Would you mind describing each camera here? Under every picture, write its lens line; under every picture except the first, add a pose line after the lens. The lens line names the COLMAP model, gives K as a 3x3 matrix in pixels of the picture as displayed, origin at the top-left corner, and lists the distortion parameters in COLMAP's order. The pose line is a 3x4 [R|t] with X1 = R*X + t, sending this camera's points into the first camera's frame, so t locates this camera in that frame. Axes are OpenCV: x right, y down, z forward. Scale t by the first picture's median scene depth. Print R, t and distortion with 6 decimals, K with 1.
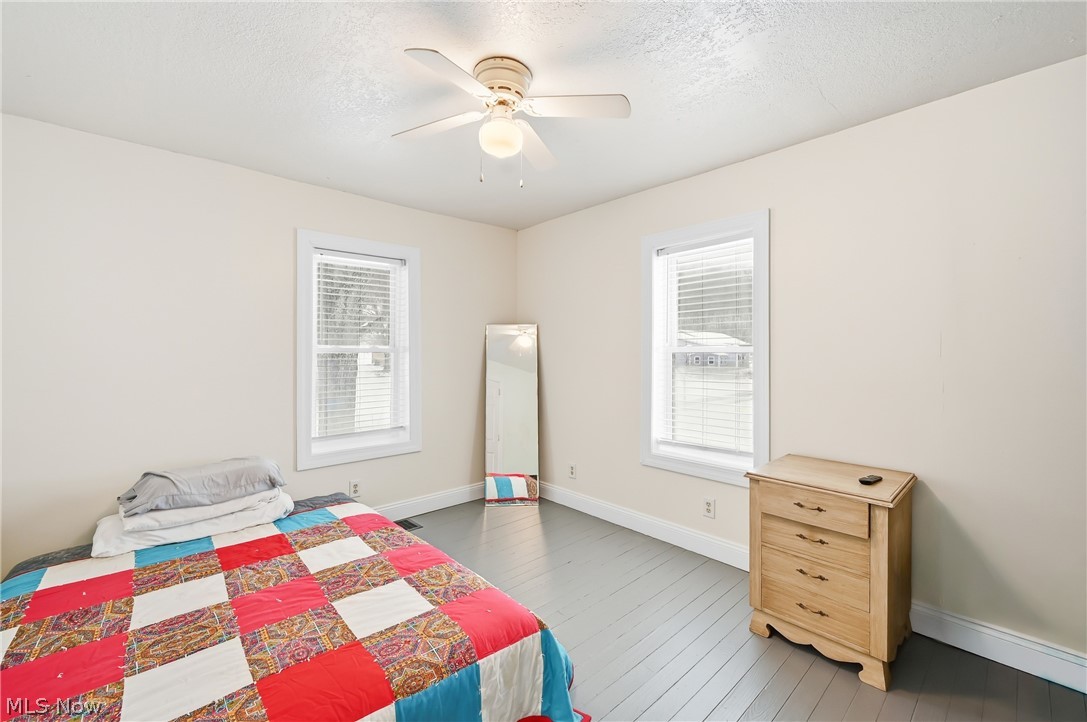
lens RADIAL K [[441.0, 0, 546.8], [0, 441.0, 354.3], [0, 0, 1]] dist [-0.001571, -0.000111]
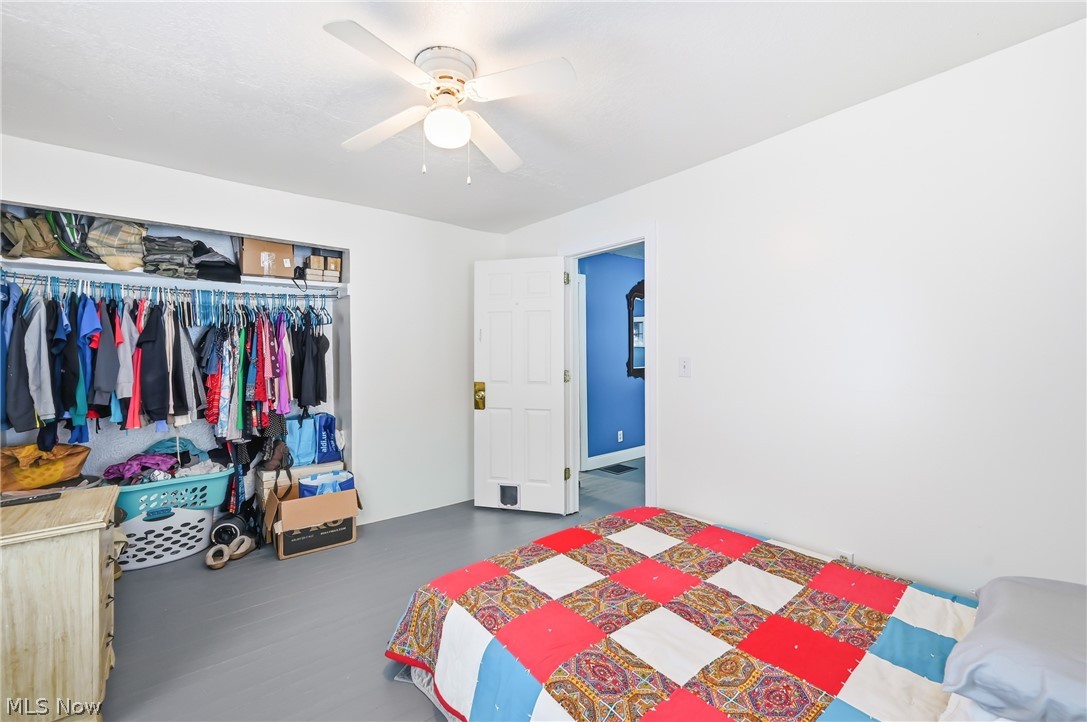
lens RADIAL K [[443.2, 0, 545.7], [0, 443.2, 342.9], [0, 0, 1]] dist [-0.000321, -0.000037]
pose [[-0.999263, -0.001779, 0.038351, -0.394134], [-0.001912, 0.999992, -0.003453, -0.021178], [-0.038345, -0.003524, -0.999258, 2.214028]]
